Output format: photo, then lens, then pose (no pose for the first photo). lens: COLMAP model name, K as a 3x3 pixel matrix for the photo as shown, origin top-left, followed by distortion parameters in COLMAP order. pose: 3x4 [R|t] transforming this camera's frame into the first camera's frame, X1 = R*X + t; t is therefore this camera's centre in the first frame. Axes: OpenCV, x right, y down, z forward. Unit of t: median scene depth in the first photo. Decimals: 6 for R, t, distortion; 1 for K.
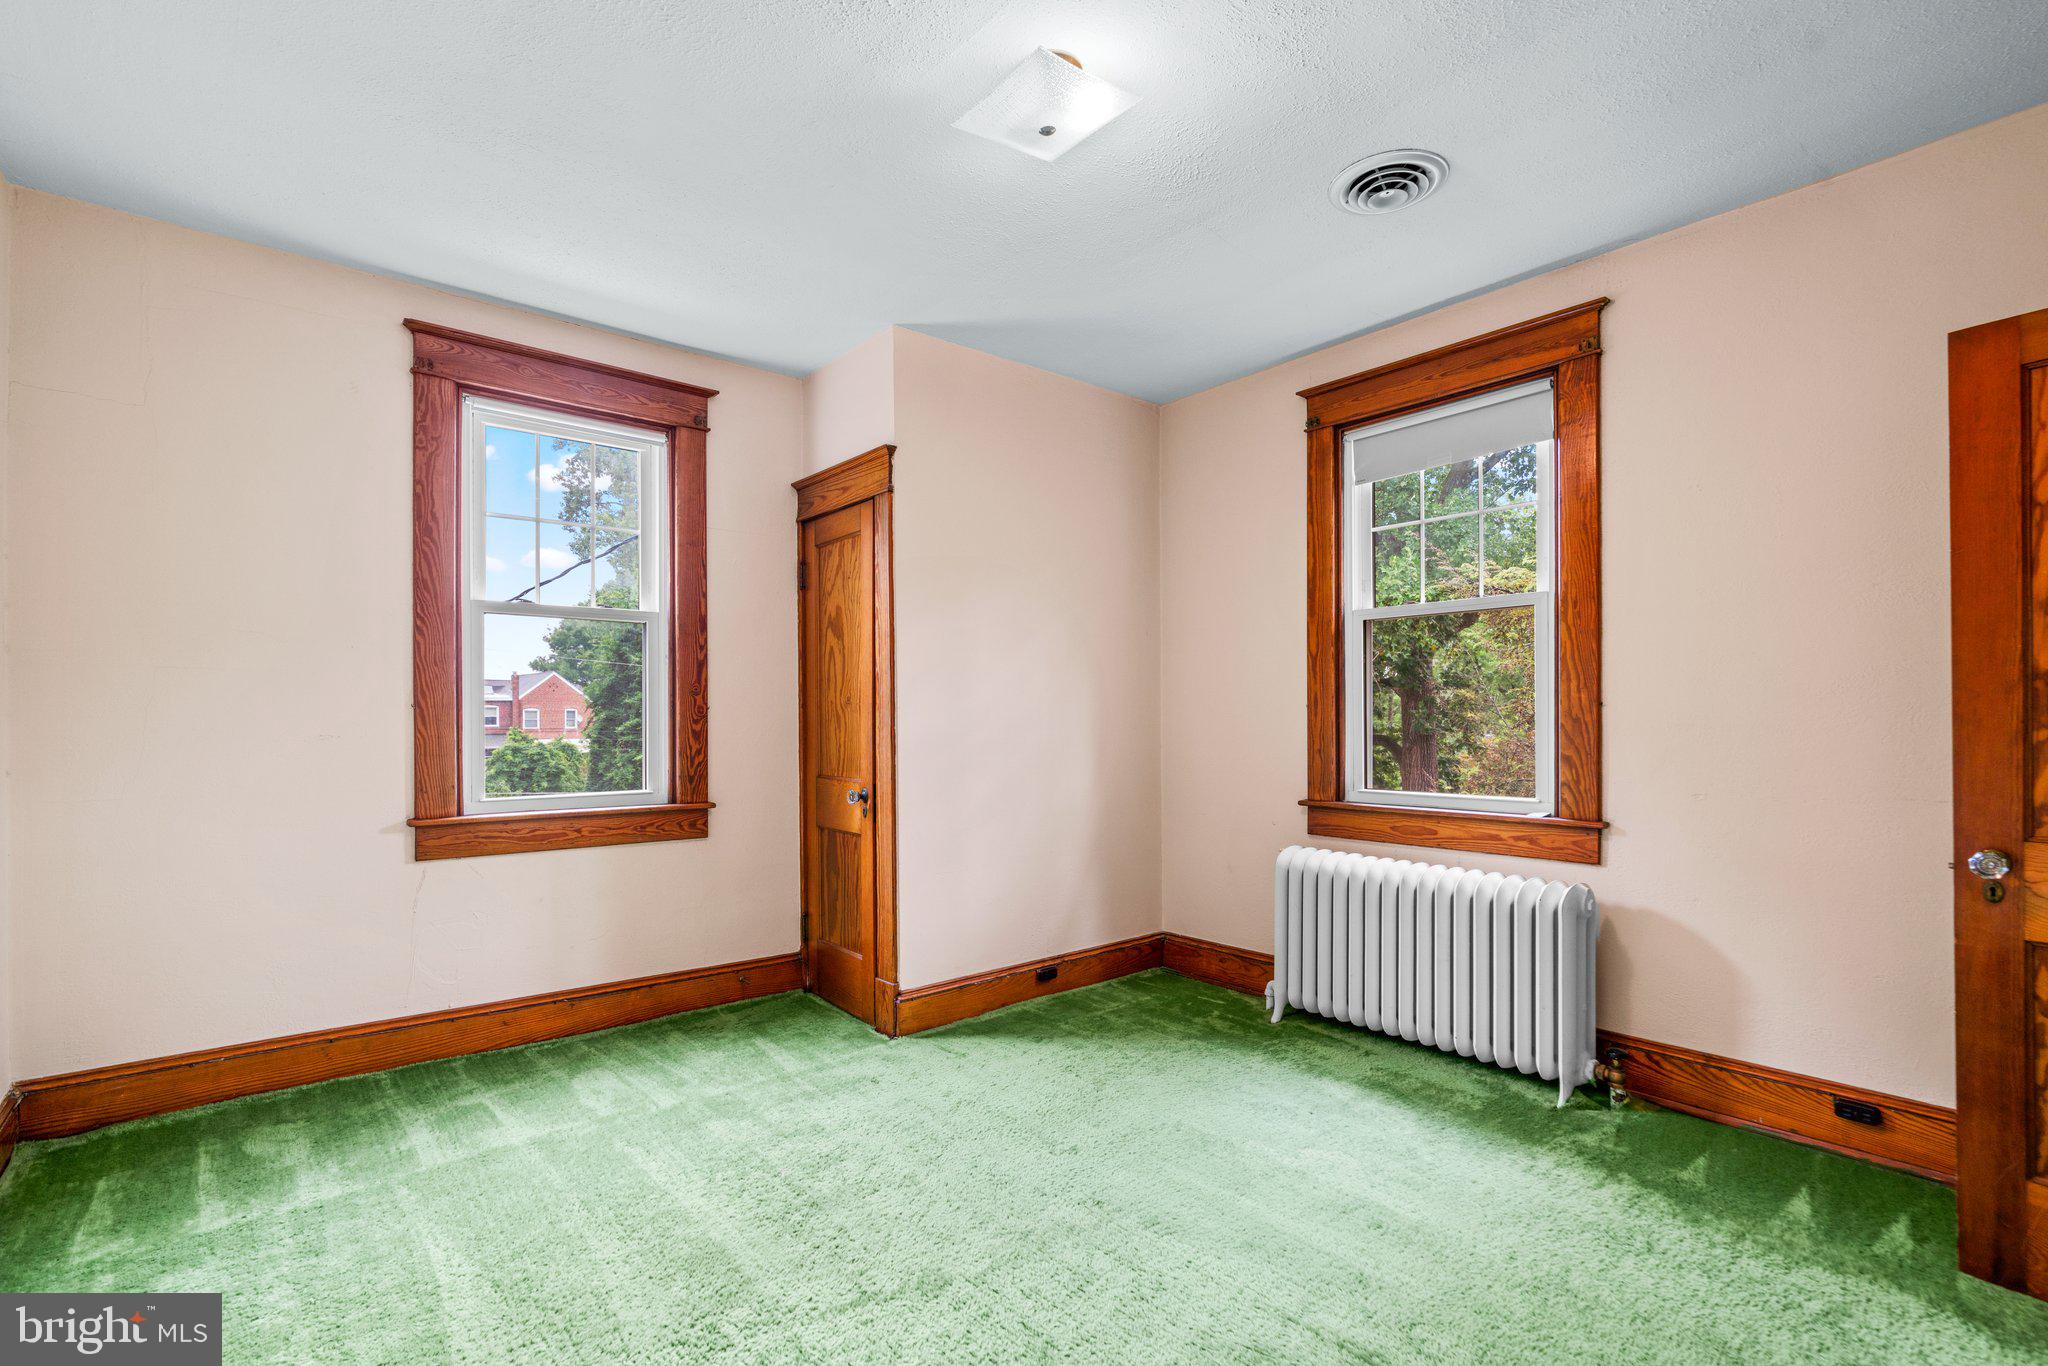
lens RADIAL K [[921.3, 0, 1027.3], [0, 921.3, 694.4], [0, 0, 1]] dist [-0.016346, 0.007993]
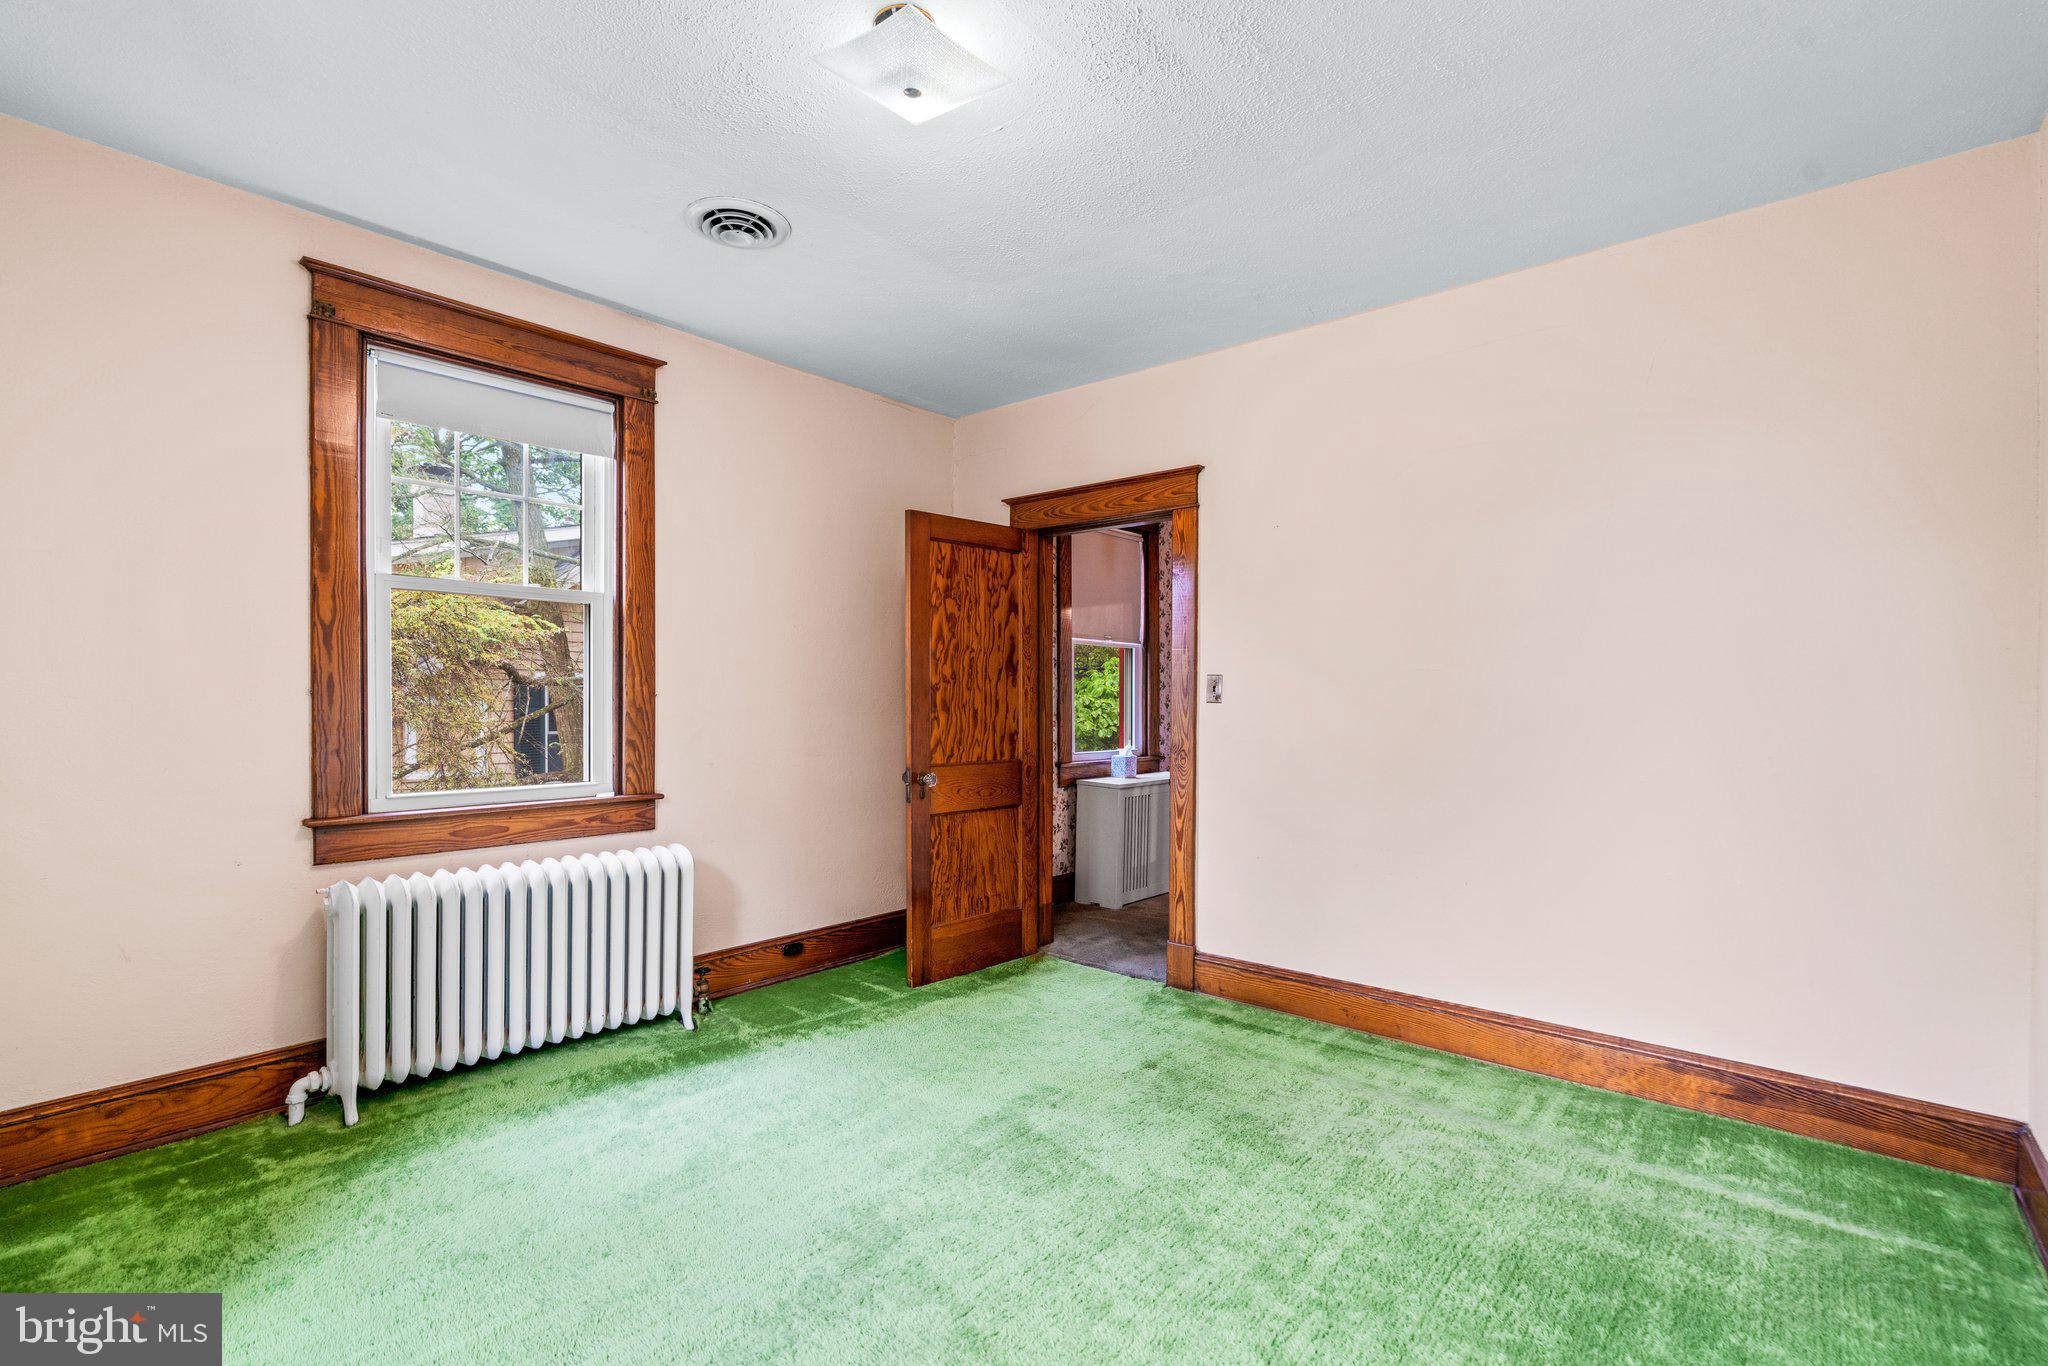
lens RADIAL K [[915.4, 0, 1029.4], [0, 915.4, 680.9], [0, 0, 1]] dist [-0.017284, 0.007206]
pose [[-0.149107, 0.029698, 0.988375, -0.613646], [-0.023258, 0.999167, -0.033531, 0.019084], [-0.988547, -0.027987, -0.148292, 0.667631]]
